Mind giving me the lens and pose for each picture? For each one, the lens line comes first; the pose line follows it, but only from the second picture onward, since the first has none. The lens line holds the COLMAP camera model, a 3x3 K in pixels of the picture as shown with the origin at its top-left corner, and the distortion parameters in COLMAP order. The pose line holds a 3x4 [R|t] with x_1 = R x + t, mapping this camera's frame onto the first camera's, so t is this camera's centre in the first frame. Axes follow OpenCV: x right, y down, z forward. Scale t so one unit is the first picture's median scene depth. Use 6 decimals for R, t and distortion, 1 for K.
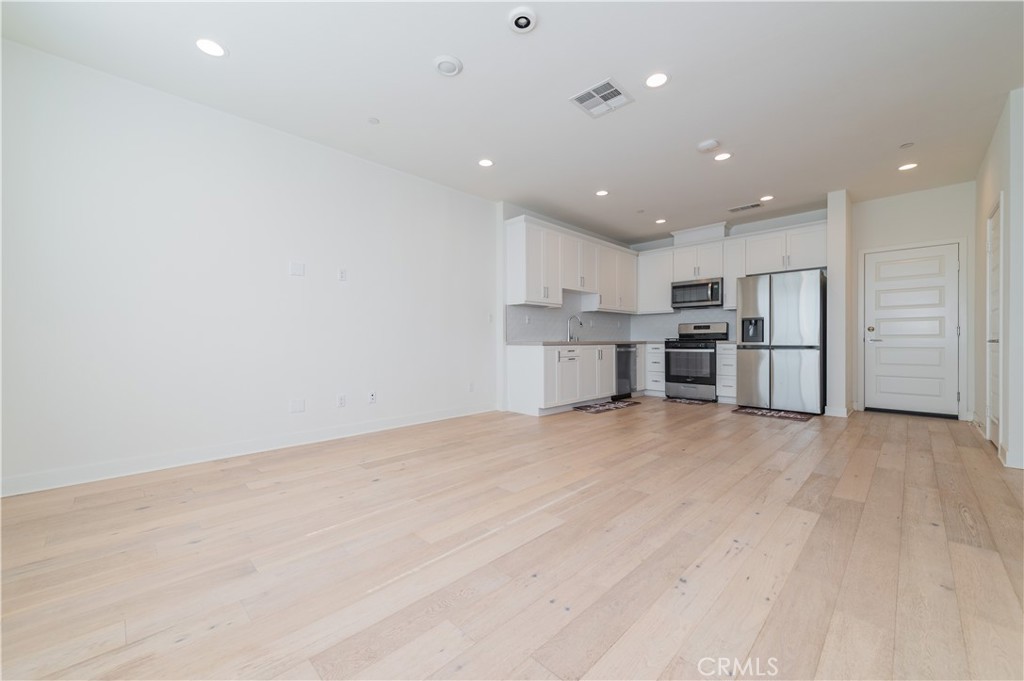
lens RADIAL K [[405.7, 0, 512.0], [0, 405.7, 340.5], [0, 0, 1]] dist [0.001314, 0.000350]
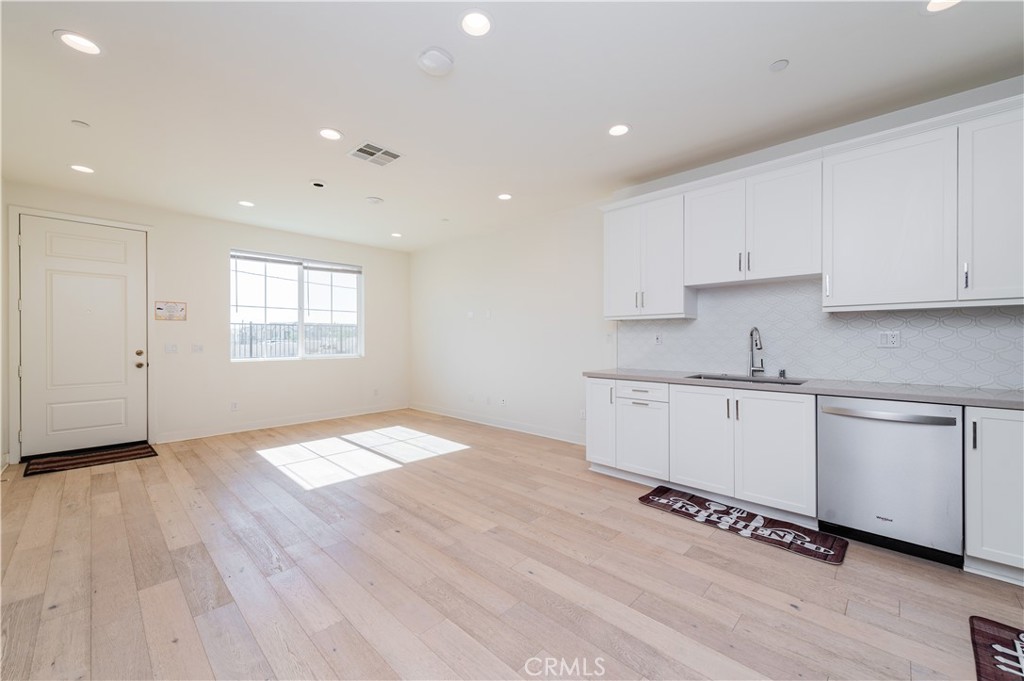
lens RADIAL K [[405.7, 0, 512.0], [0, 405.7, 340.5], [0, 0, 1]] dist [0.001314, 0.000350]
pose [[0.012437, 0.010264, -0.999870, 0.646487], [0.000098, 0.999947, 0.010266, -0.049064], [0.999923, -0.000225, 0.012435, 0.665341]]
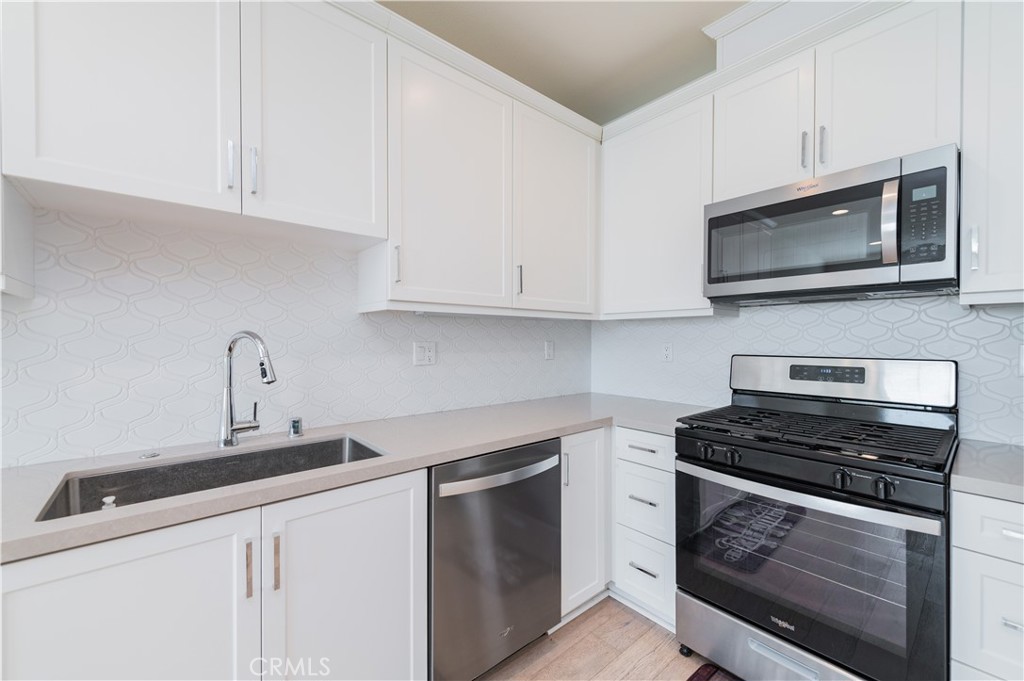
lens RADIAL K [[405.7, 0, 512.0], [0, 405.7, 340.5], [0, 0, 1]] dist [0.001314, 0.000350]
pose [[0.996087, 0.007192, -0.088081, 0.308613], [-0.006918, 0.999970, 0.003415, -0.056916], [0.088103, -0.002793, 0.996107, 0.768810]]
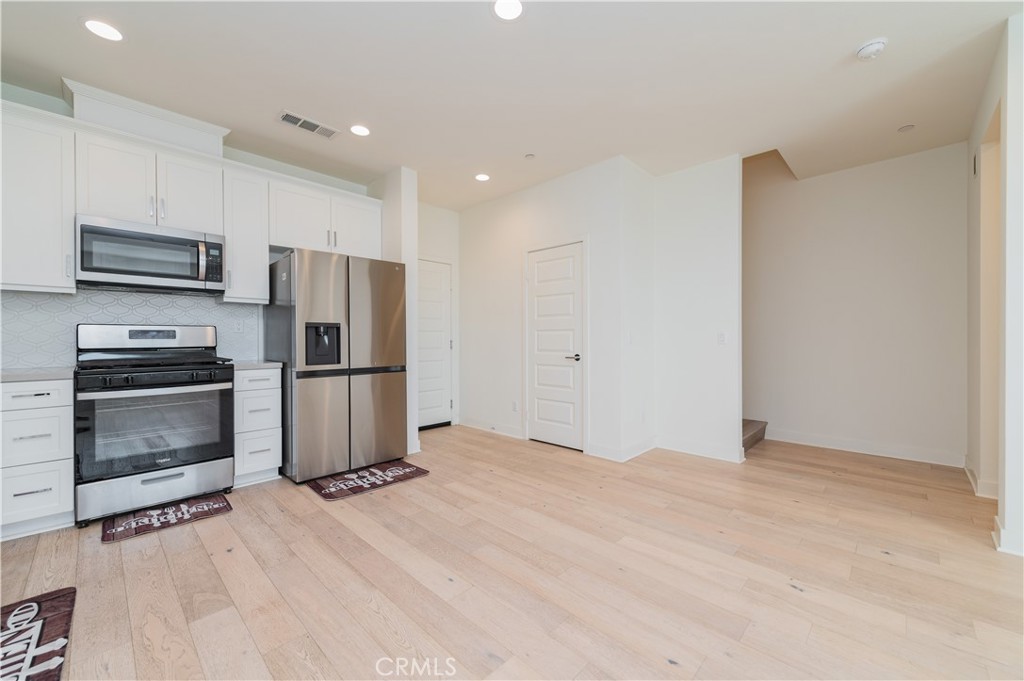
lens RADIAL K [[394.4, 0, 512.0], [0, 394.4, 340.5], [0, 0, 1]] dist [0.000283, -0.000062]
pose [[-0.010358, -0.000383, 0.999946, 0.023915], [0.004534, 0.999990, 0.000430, -0.025699], [-0.999936, 0.004539, -0.010356, 0.642879]]
